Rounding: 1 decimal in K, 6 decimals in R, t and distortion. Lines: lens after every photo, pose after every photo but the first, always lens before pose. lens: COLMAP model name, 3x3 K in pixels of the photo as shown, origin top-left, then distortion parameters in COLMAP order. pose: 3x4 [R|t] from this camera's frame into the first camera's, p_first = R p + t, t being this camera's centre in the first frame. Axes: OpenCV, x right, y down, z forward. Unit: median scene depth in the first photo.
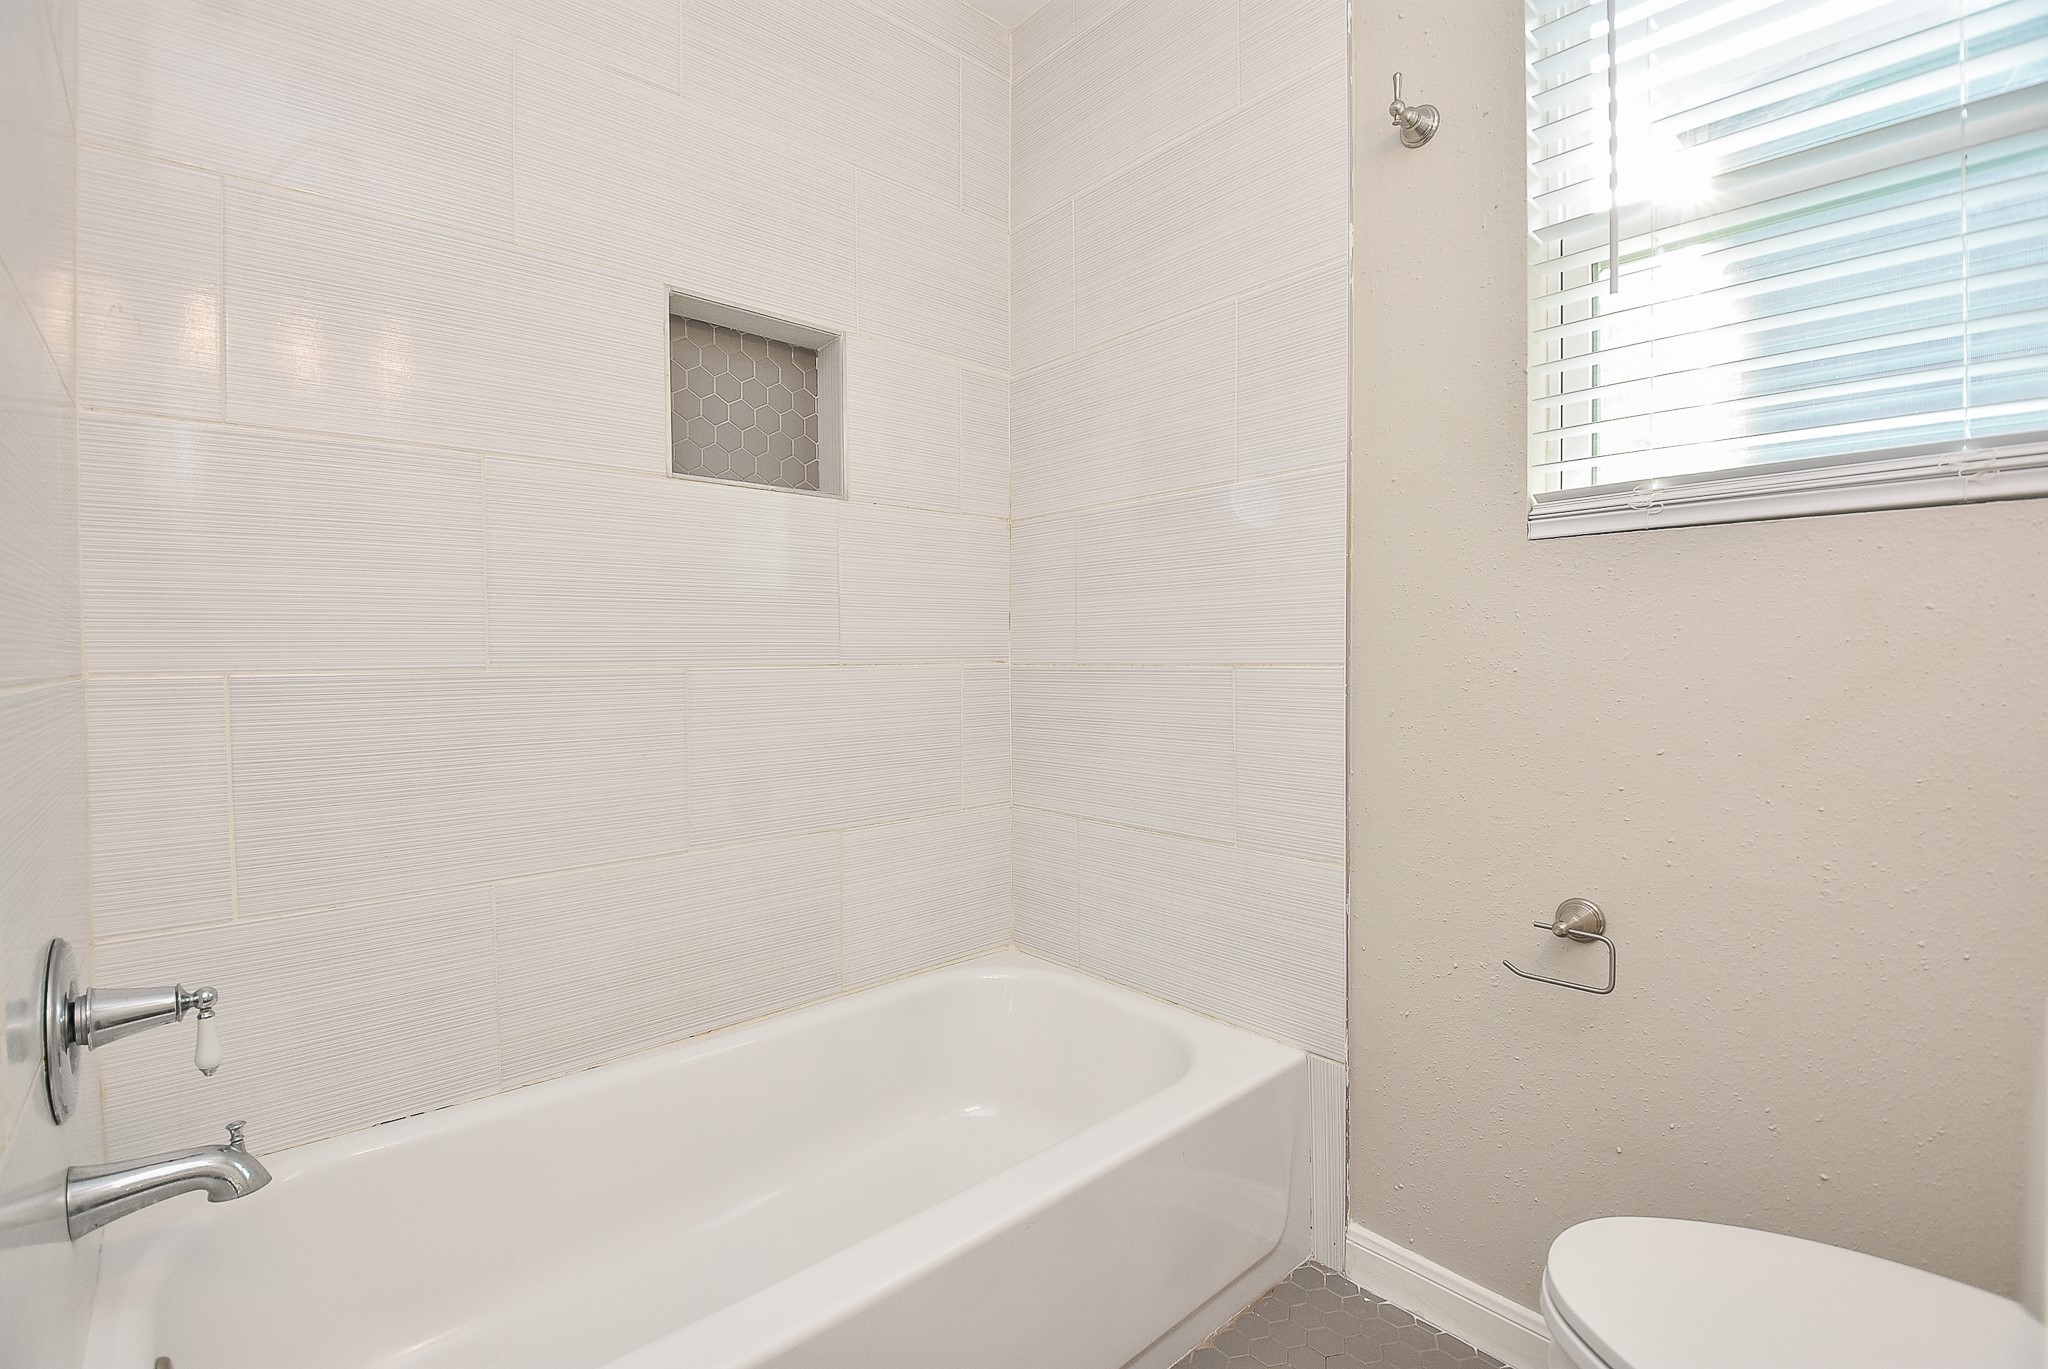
lens RADIAL K [[895.0, 0, 1013.2], [0, 895.0, 680.0], [0, 0, 1]] dist [0.013085, -0.020412]
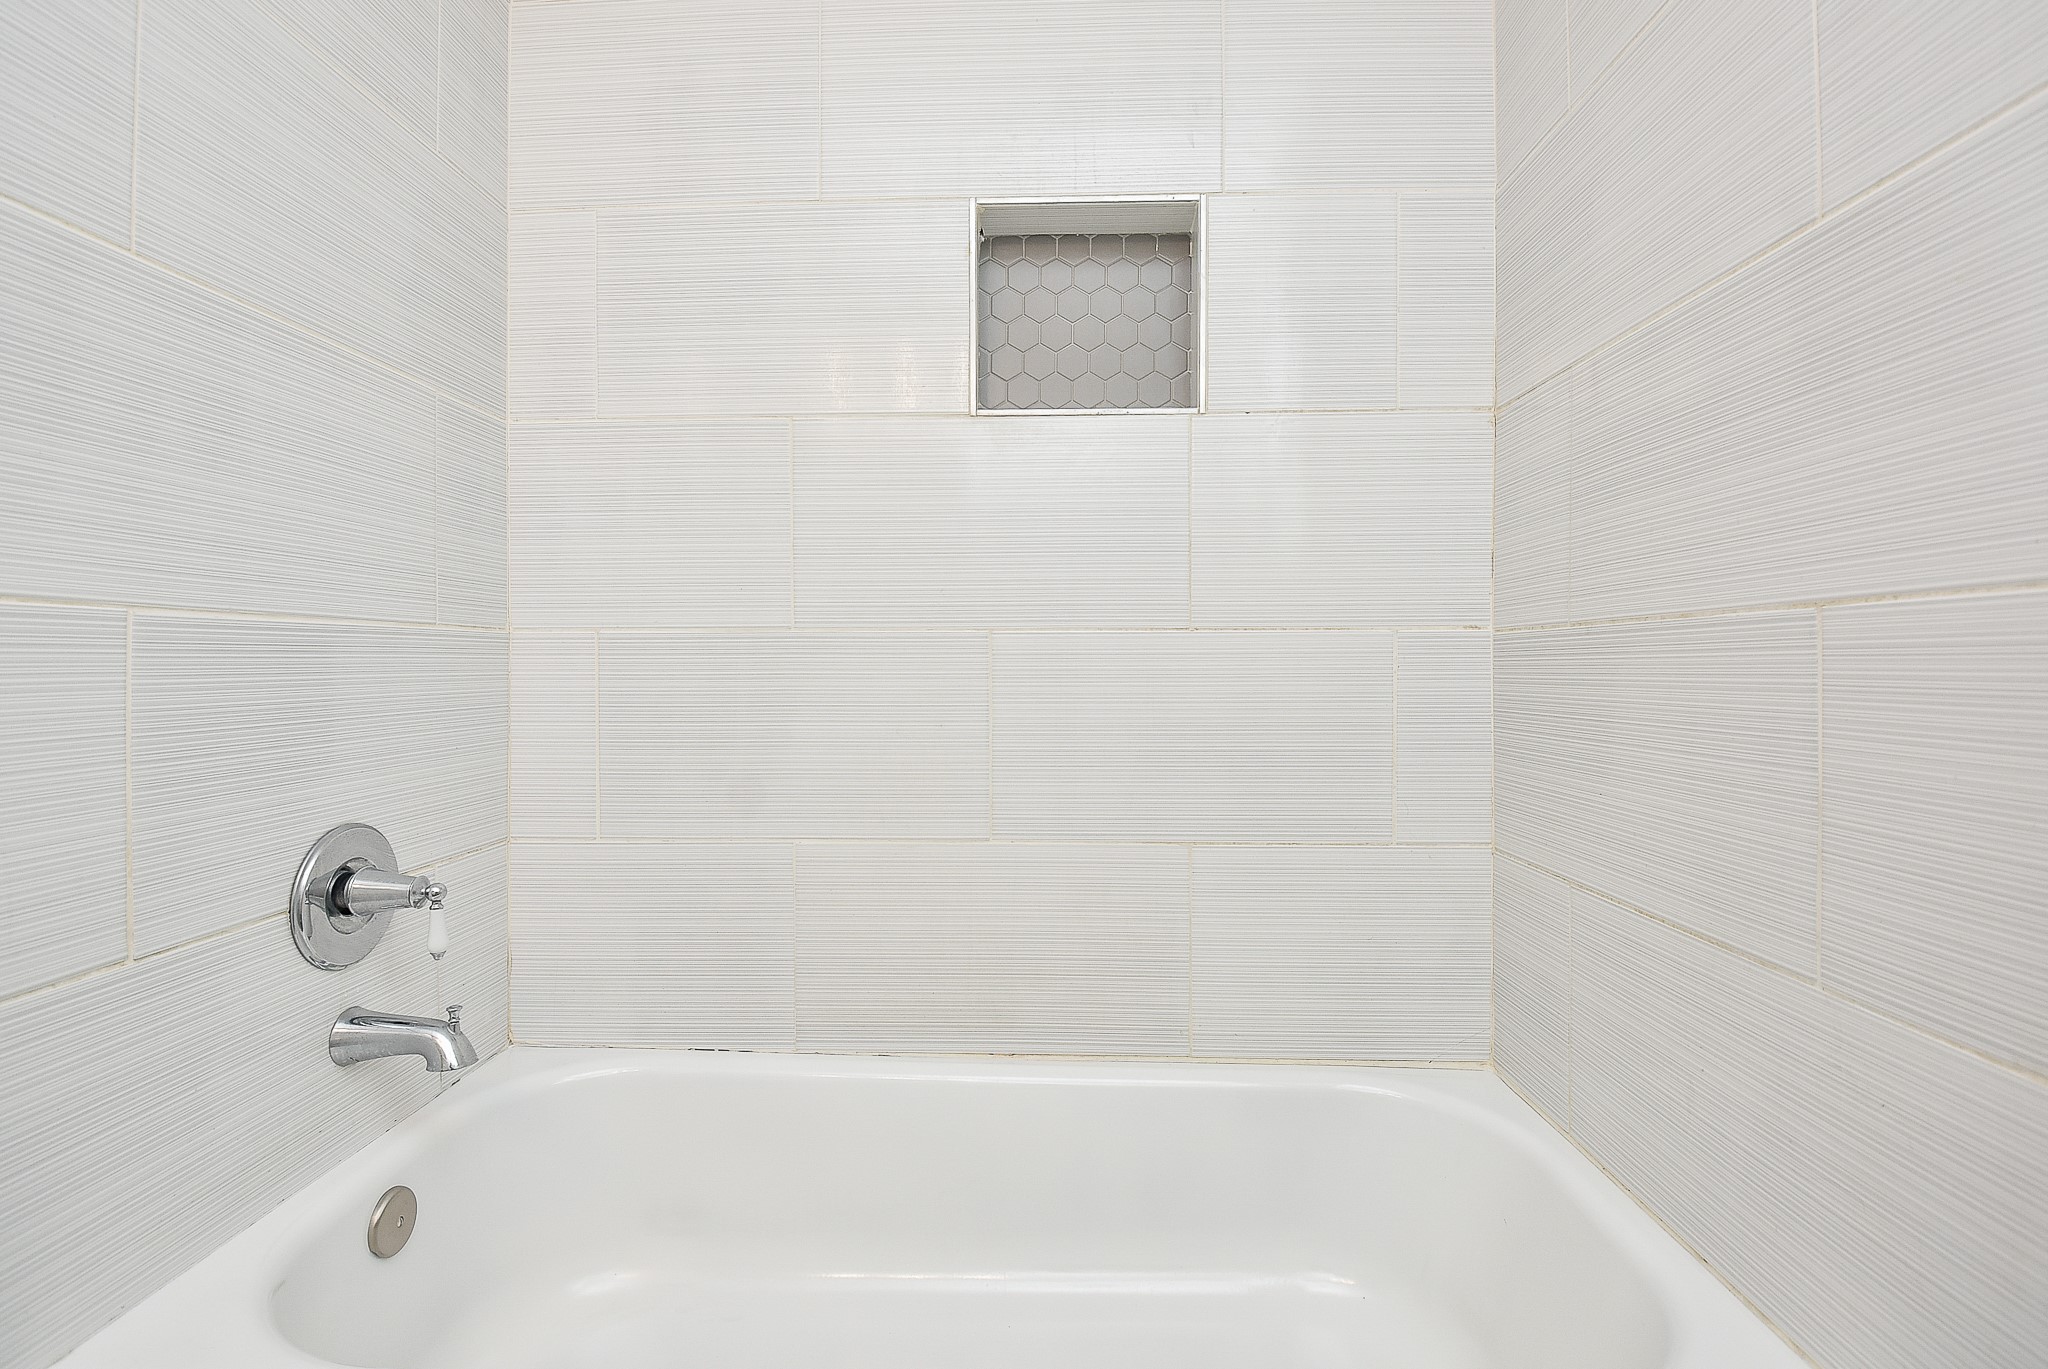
lens RADIAL K [[934.6, 0, 1023.0], [0, 934.6, 674.3], [0, 0, 1]] dist [0.017744, -0.024261]
pose [[0.723605, 0.012447, -0.690102, 0.260253], [-0.023152, 0.999712, -0.006245, 0.030790], [0.689826, 0.020496, 0.723685, 0.324900]]
